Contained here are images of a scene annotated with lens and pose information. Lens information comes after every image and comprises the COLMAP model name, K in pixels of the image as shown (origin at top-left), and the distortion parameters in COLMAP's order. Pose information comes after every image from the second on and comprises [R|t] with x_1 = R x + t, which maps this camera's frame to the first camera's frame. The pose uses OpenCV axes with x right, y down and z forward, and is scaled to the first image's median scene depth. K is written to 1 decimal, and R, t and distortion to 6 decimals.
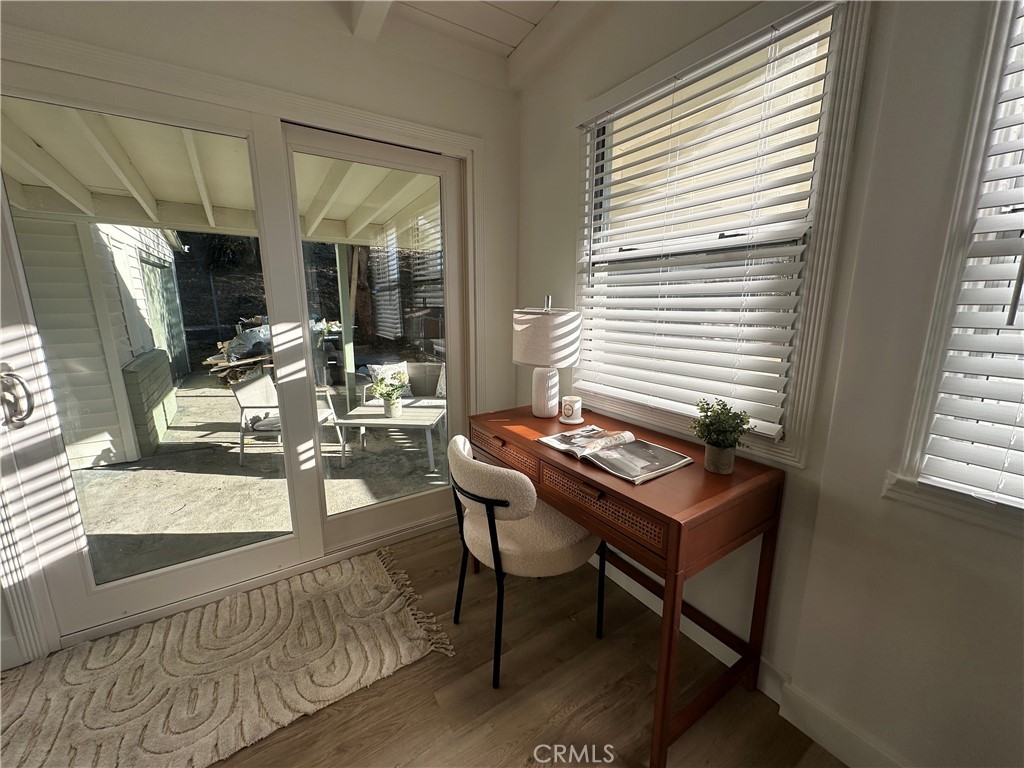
lens RADIAL K [[407.2, 0, 513.1], [0, 407.2, 382.9], [0, 0, 1]] dist [-0.005115, 0.000111]
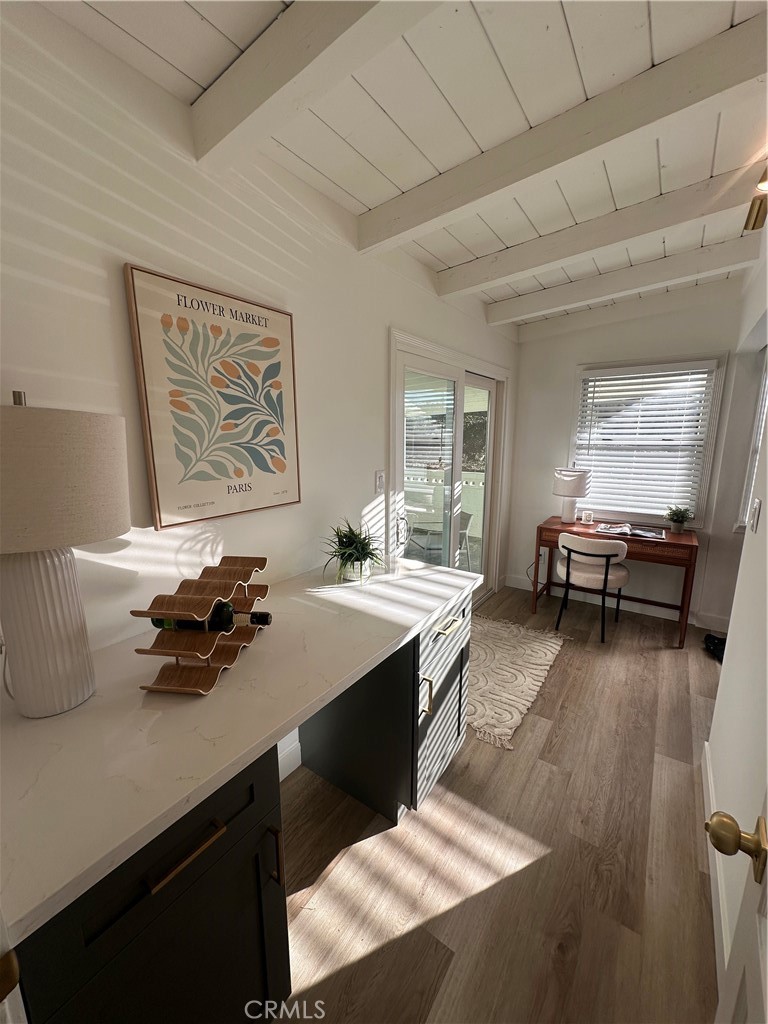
lens RADIAL K [[407.2, 0, 384.7], [0, 407.2, 513.8], [0, 0, 1]] dist [-0.005115, 0.000111]
pose [[0.931796, -0.067870, 0.356580, -1.995987], [0.072463, 0.997371, 0.000479, -0.038704], [-0.355675, 0.025393, 0.934265, -0.691986]]
